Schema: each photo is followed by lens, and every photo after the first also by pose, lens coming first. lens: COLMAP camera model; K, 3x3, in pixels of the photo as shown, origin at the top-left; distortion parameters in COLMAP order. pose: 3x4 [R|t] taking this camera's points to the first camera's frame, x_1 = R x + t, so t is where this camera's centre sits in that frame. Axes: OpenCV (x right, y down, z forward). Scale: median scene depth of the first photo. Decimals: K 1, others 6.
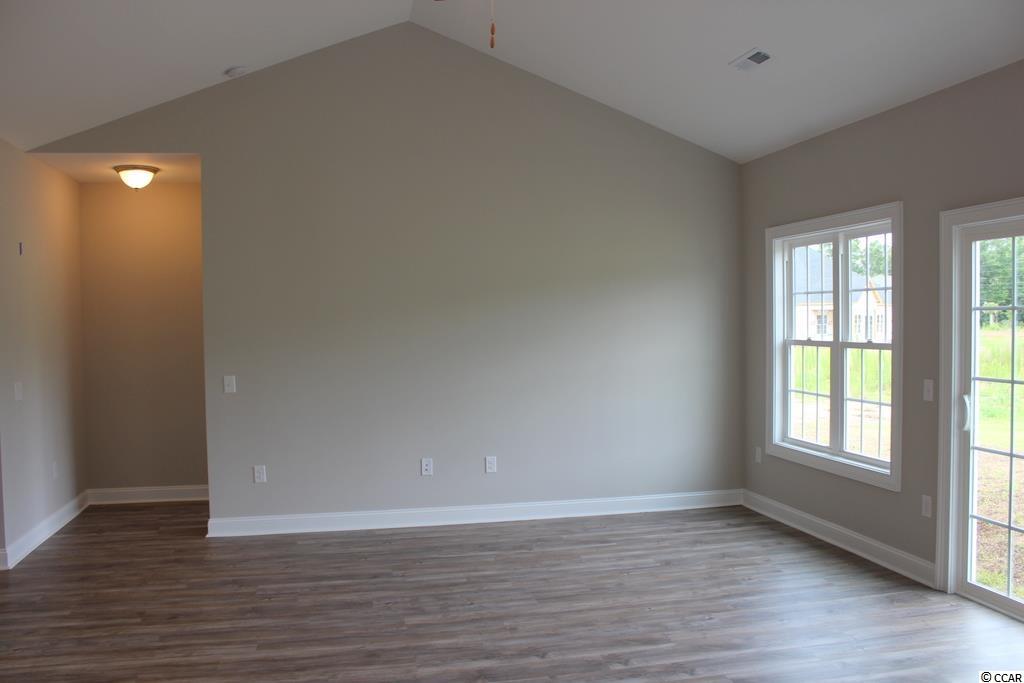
lens RADIAL K [[865.3, 0, 505.6], [0, 865.3, 343.4], [0, 0, 1]] dist [-0.070720, 0.014242]
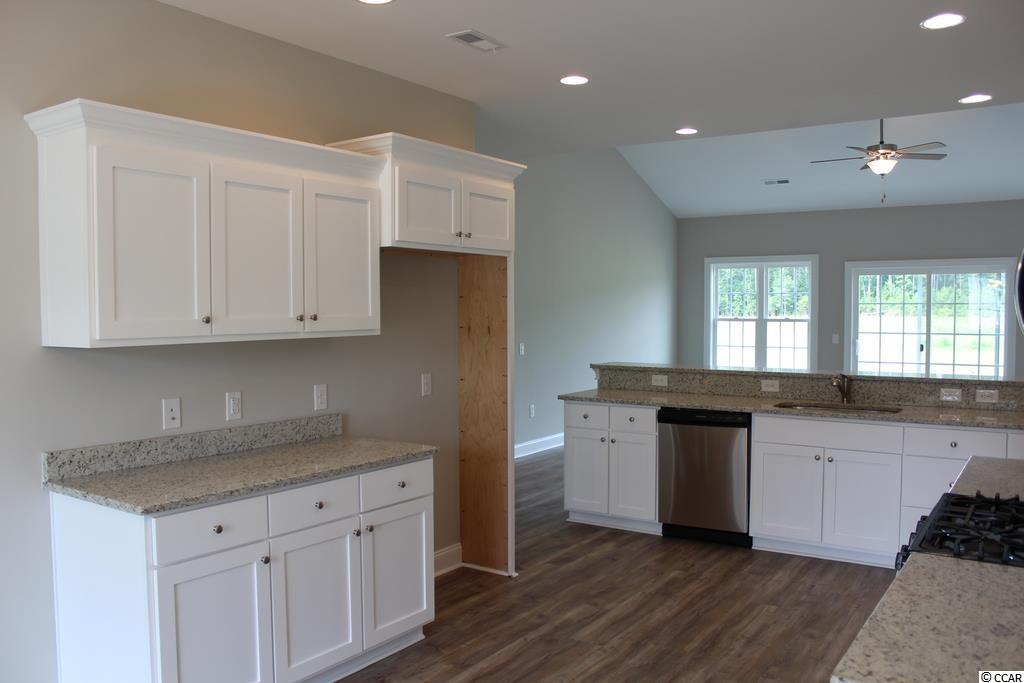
lens RADIAL K [[842.1, 0, 495.7], [0, 842.1, 345.1], [0, 0, 1]] dist [-0.150557, 0.104535]
pose [[0.729603, -0.033163, 0.683066, -1.364363], [0.018817, 0.999419, 0.028424, -0.006812], [-0.683612, -0.007885, 0.729803, 0.009422]]
